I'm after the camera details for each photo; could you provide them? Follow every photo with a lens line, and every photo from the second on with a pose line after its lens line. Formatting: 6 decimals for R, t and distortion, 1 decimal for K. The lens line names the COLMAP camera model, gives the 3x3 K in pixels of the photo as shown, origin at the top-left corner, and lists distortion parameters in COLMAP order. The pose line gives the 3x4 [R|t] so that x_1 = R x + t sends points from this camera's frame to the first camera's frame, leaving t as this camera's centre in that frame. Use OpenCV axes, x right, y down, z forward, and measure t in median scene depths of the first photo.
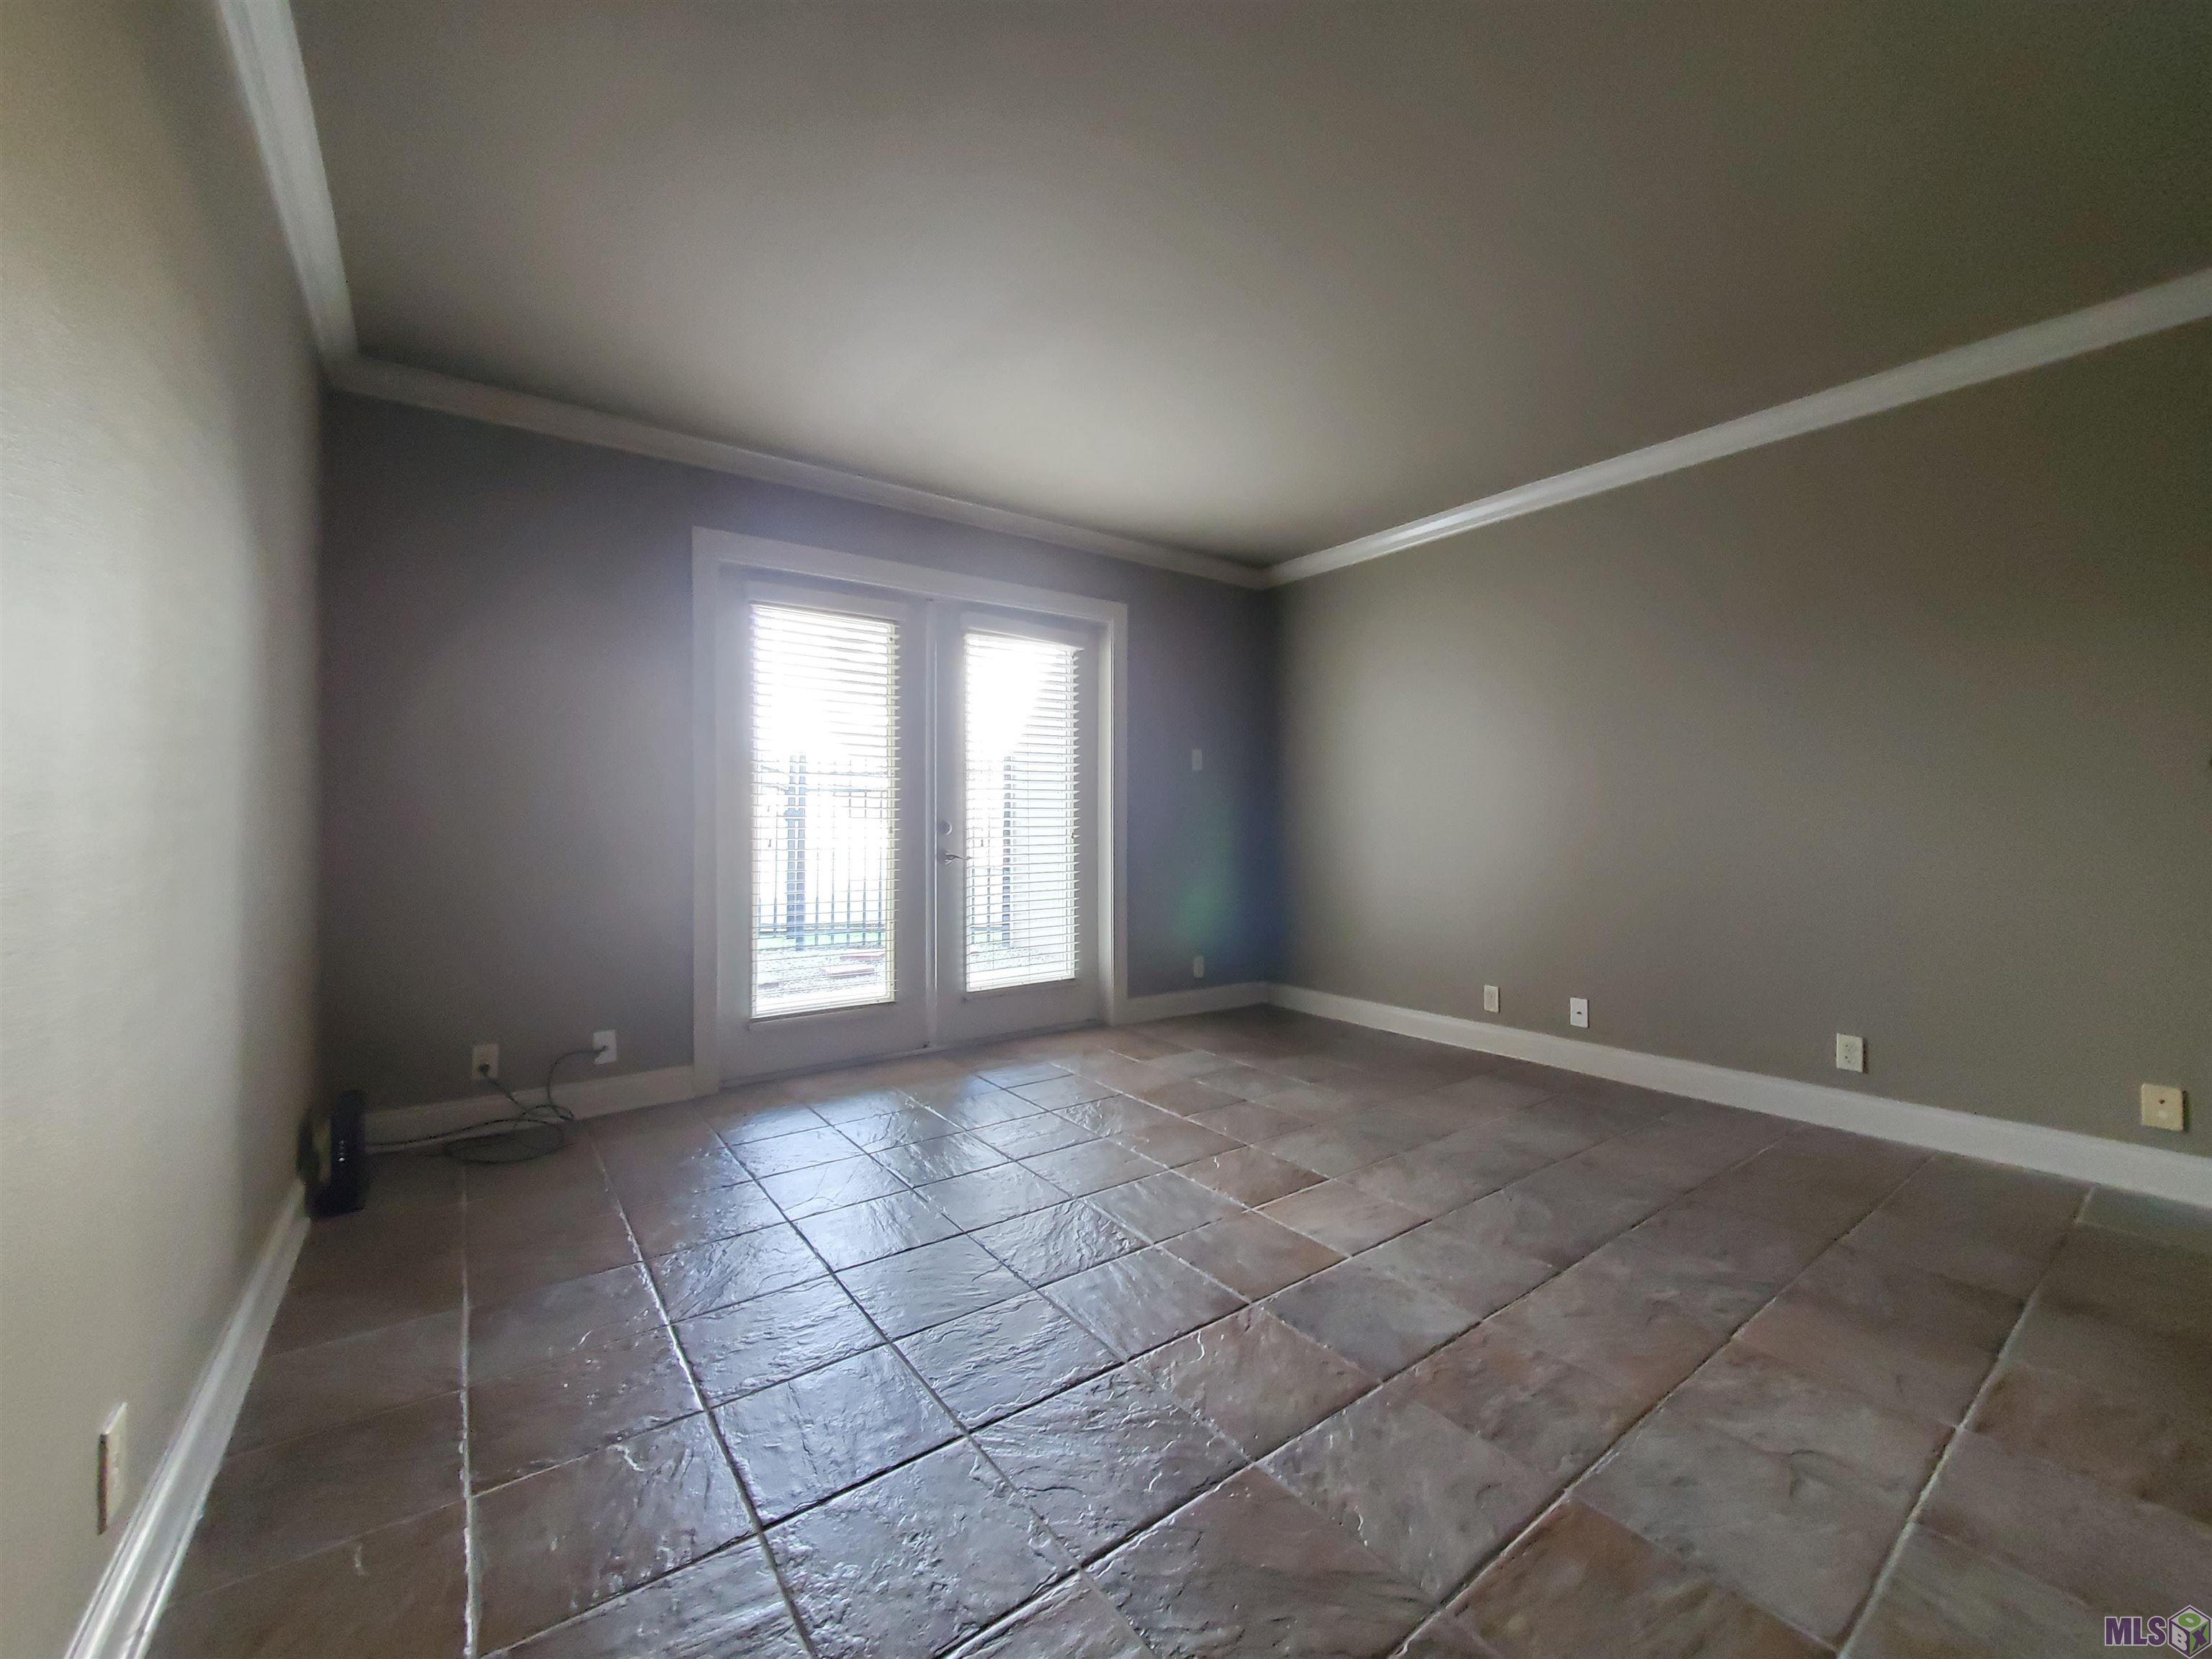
lens RADIAL K [[879.7, 0, 1120.0], [0, 879.7, 806.1], [0, 0, 1]] dist [-0.000692, -0.000804]
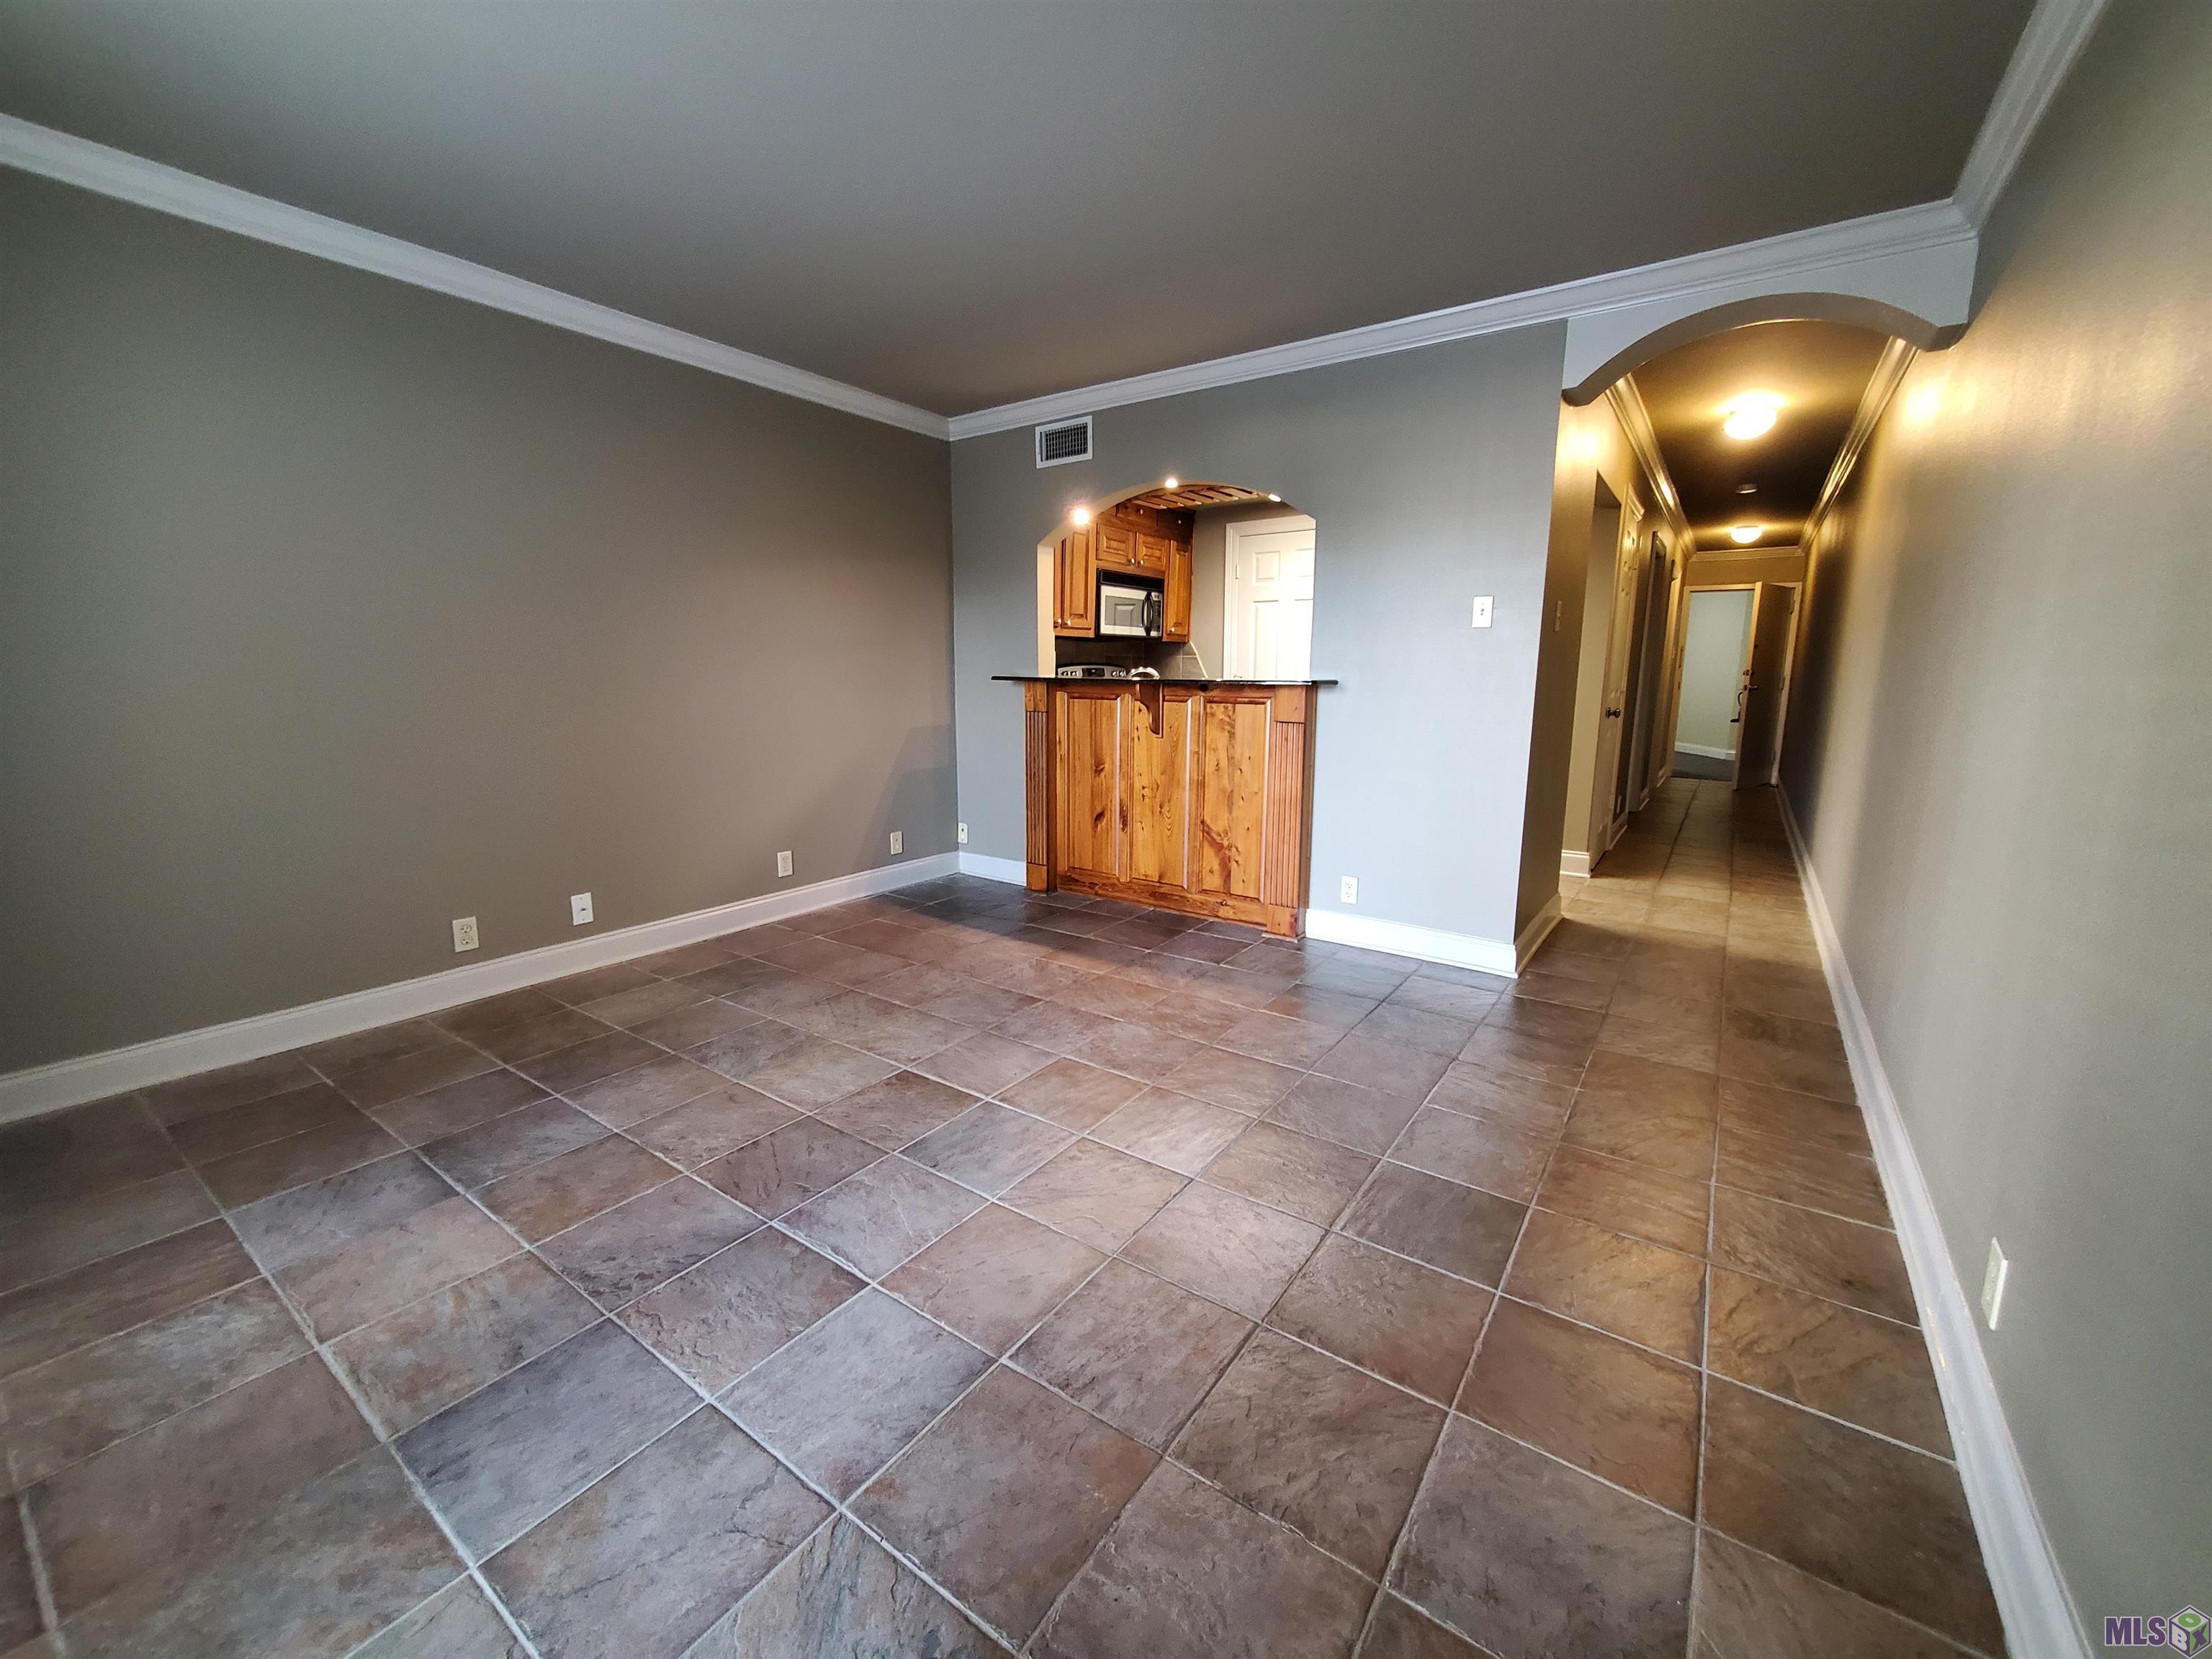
lens RADIAL K [[879.7, 0, 1117.3], [0, 879.7, 821.2], [0, 0, 1]] dist [-0.000692, -0.000804]
pose [[-0.302204, -0.169673, 0.938021, -0.901211], [-0.022310, 0.985021, 0.170986, -0.057625], [-0.952982, 0.030745, -0.301462, 1.255909]]
